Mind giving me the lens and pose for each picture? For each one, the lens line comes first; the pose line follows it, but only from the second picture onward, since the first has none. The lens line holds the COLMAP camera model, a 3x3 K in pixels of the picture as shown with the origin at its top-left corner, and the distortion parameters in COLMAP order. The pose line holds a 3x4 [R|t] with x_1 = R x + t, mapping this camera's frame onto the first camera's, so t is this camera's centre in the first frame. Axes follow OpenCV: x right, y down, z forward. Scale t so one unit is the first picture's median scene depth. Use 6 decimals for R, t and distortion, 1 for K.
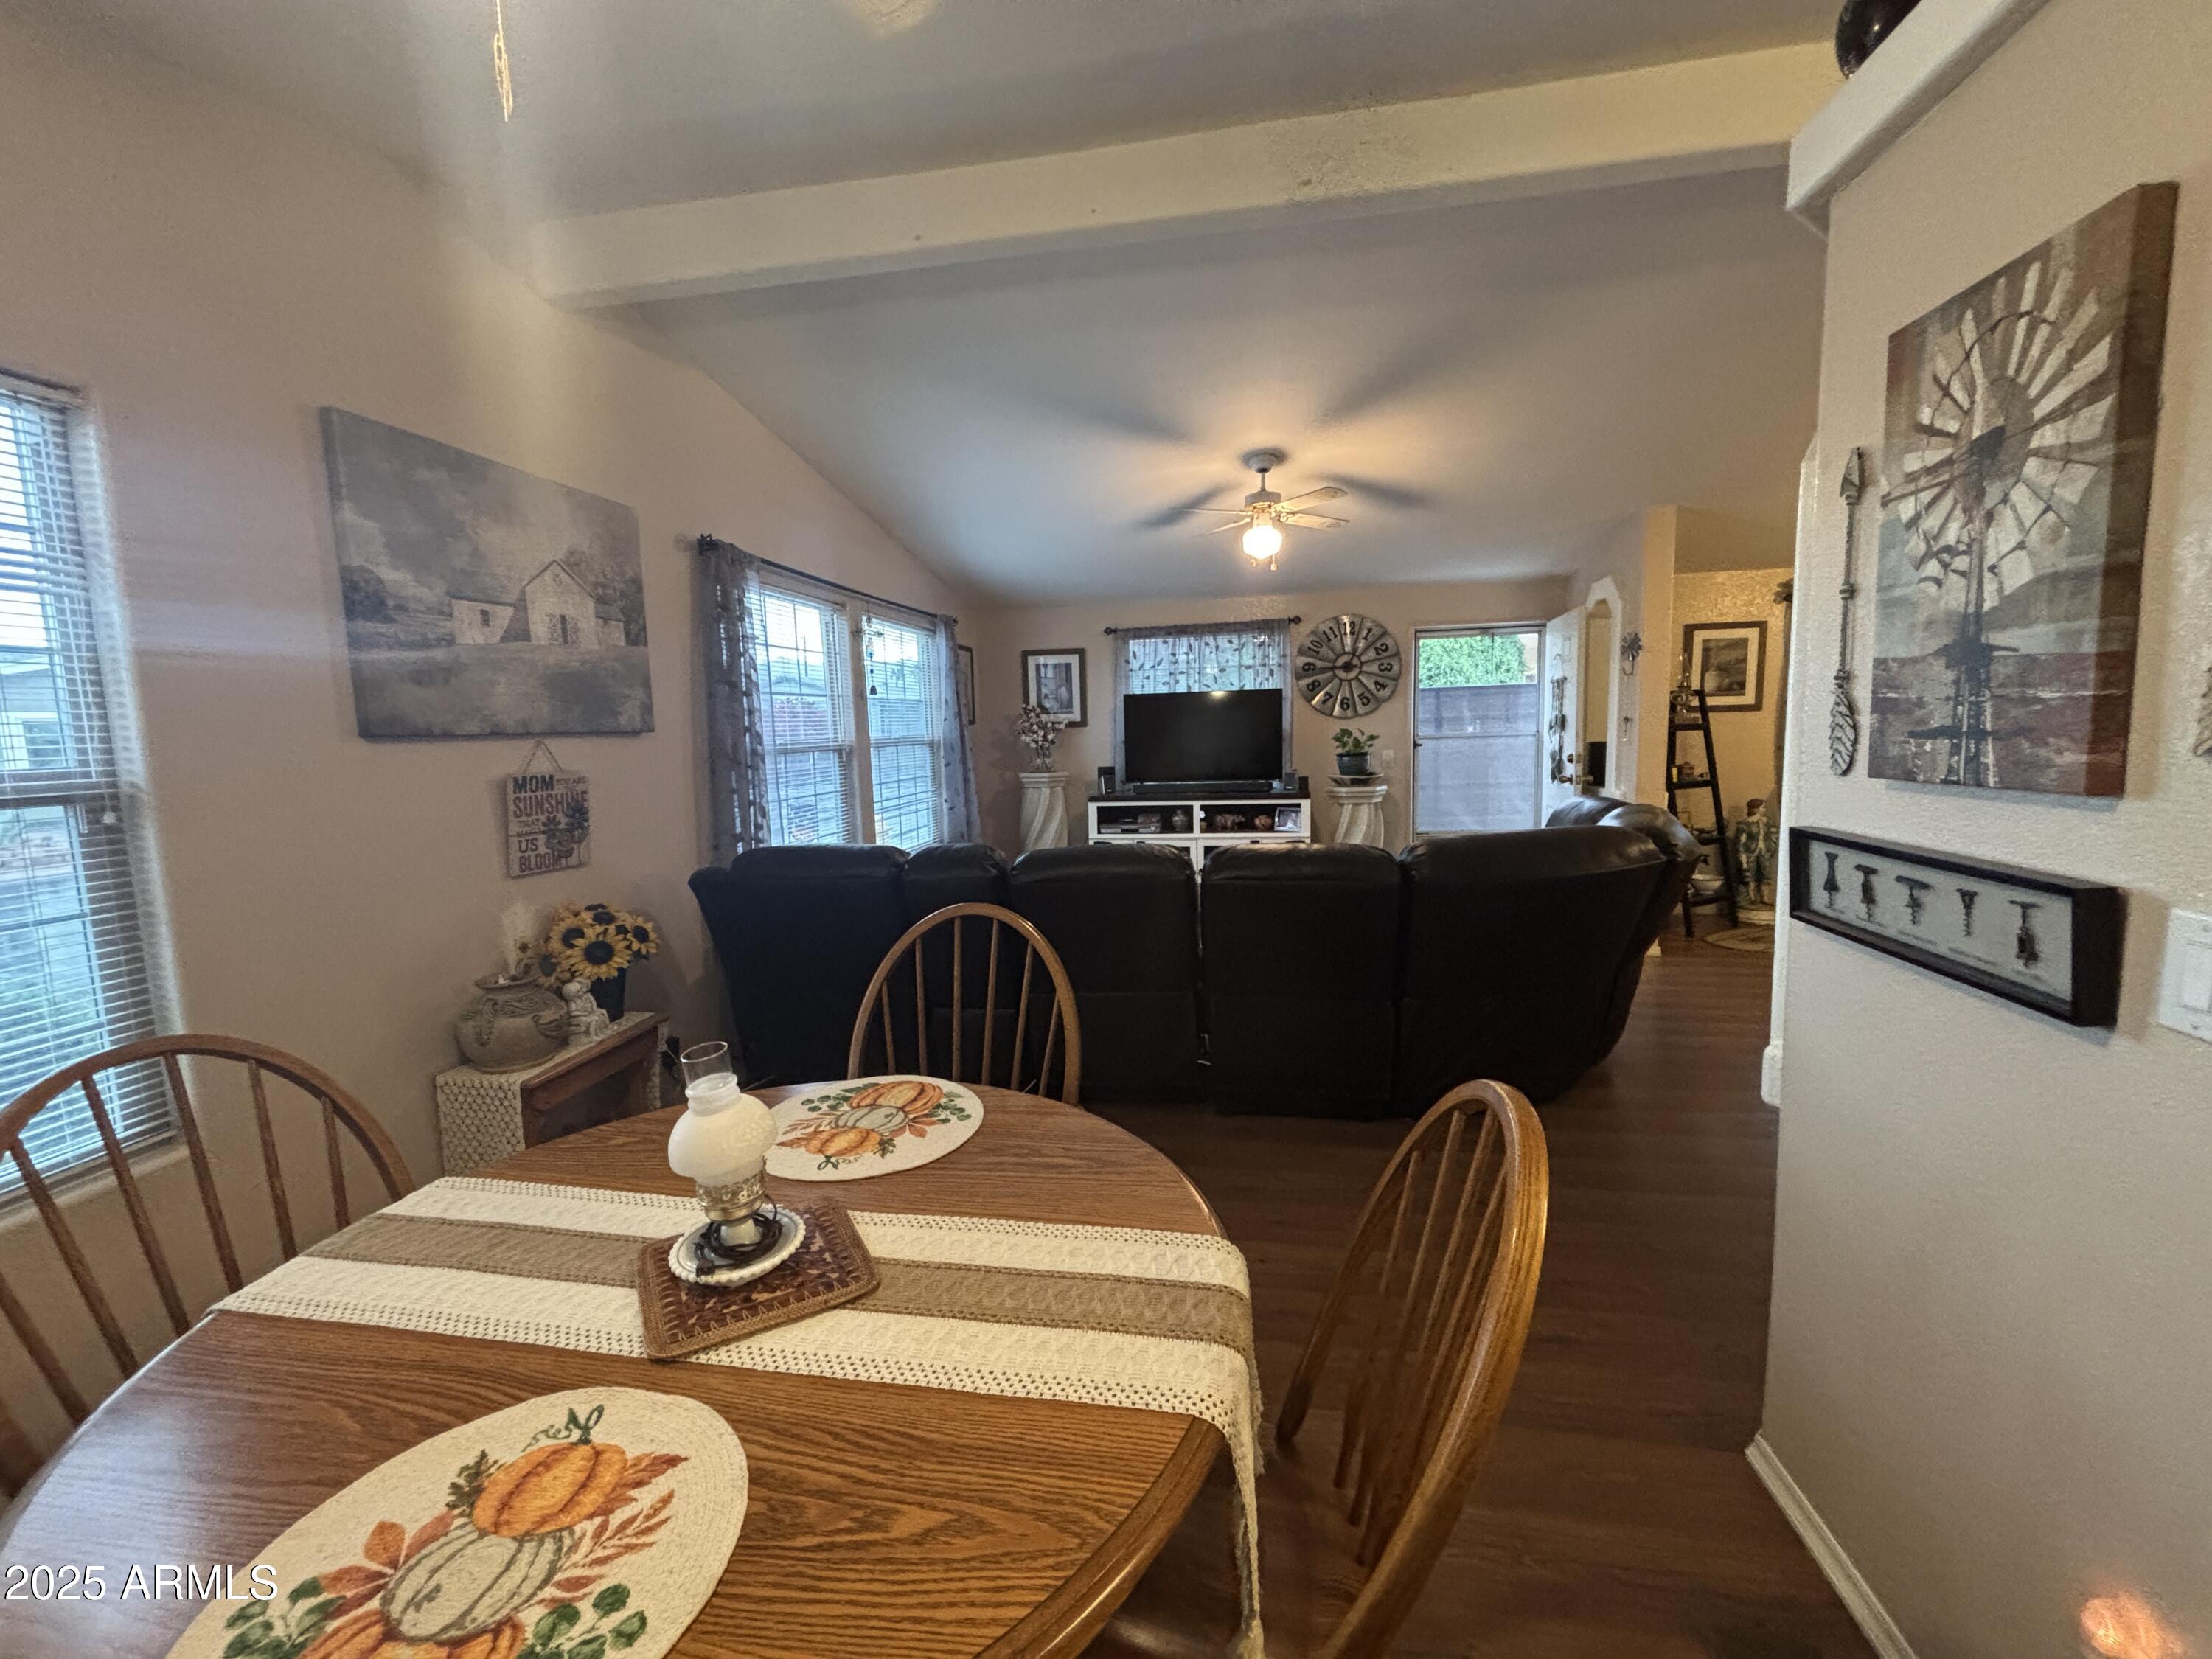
lens RADIAL K [[891.4, 0, 1102.7], [0, 891.4, 823.4], [0, 0, 1]] dist [0.001131, -0.000697]
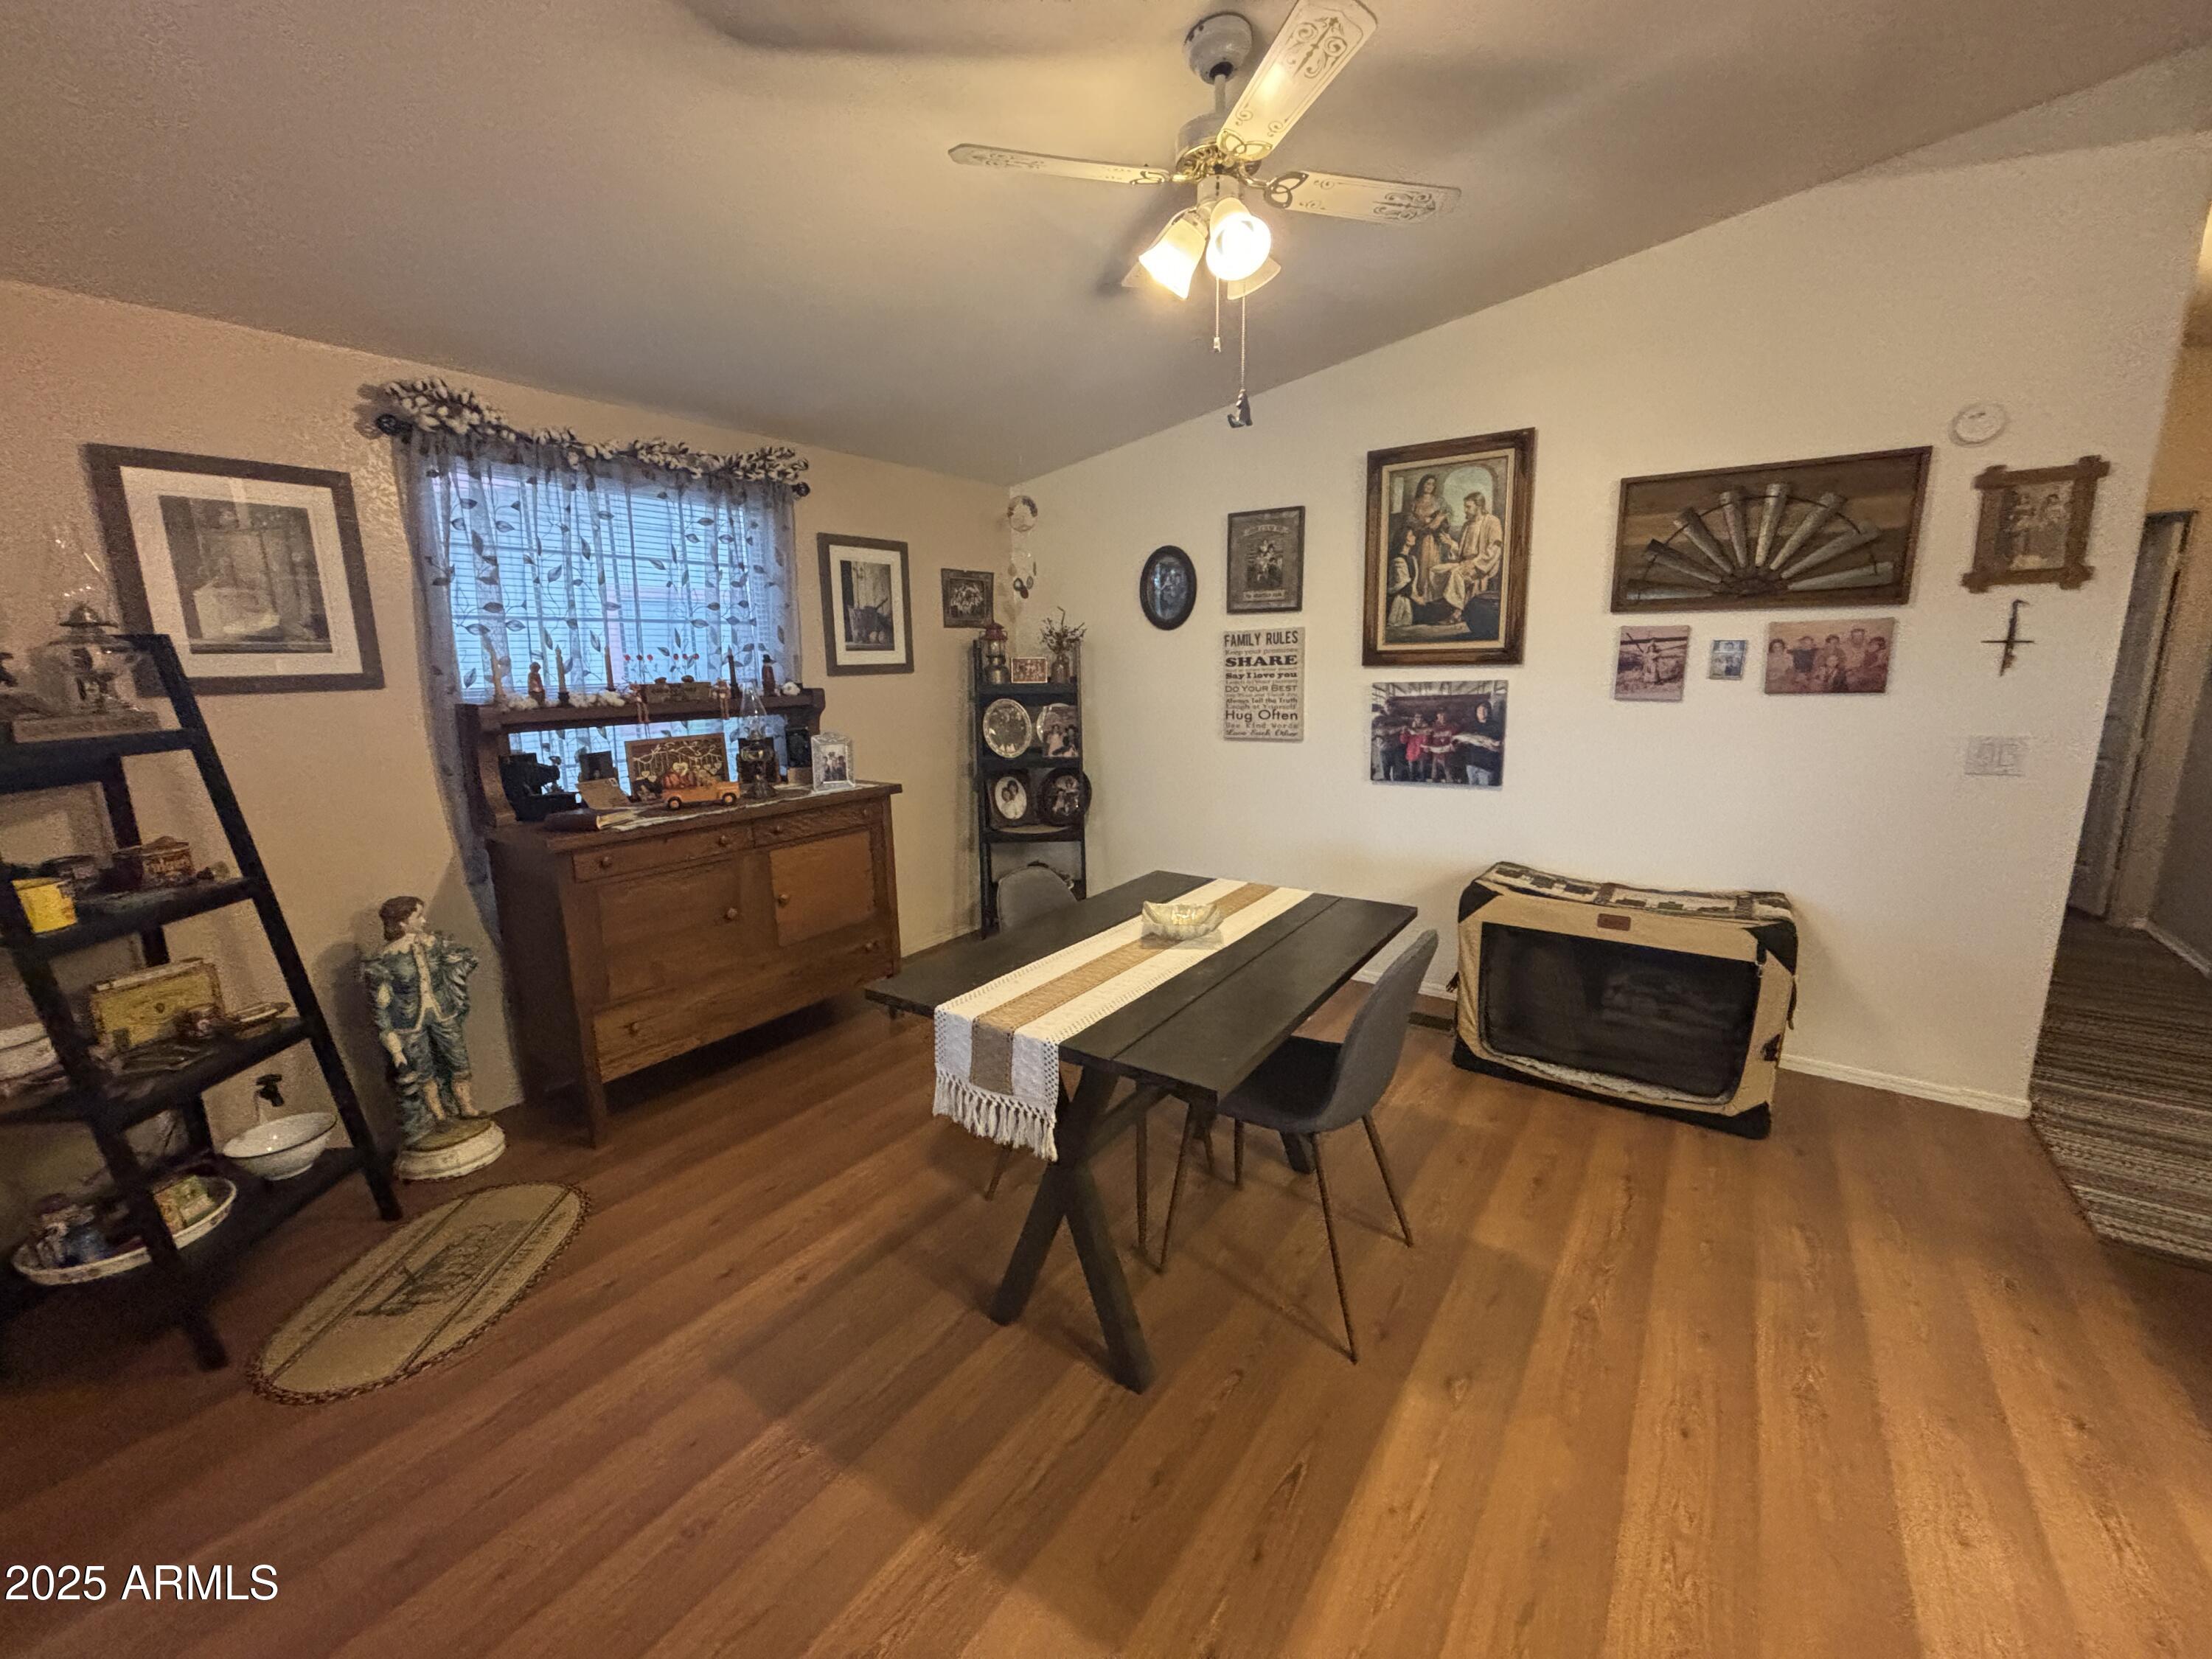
lens RADIAL K [[891.4, 0, 1101.3], [0, 891.4, 831.0], [0, 0, 1]] dist [0.001131, -0.000697]
pose [[0.421514, -0.157932, 0.892963, 1.023727], [0.100311, 0.986795, 0.127176, -0.164160], [-0.901257, 0.035967, 0.431790, 1.050111]]
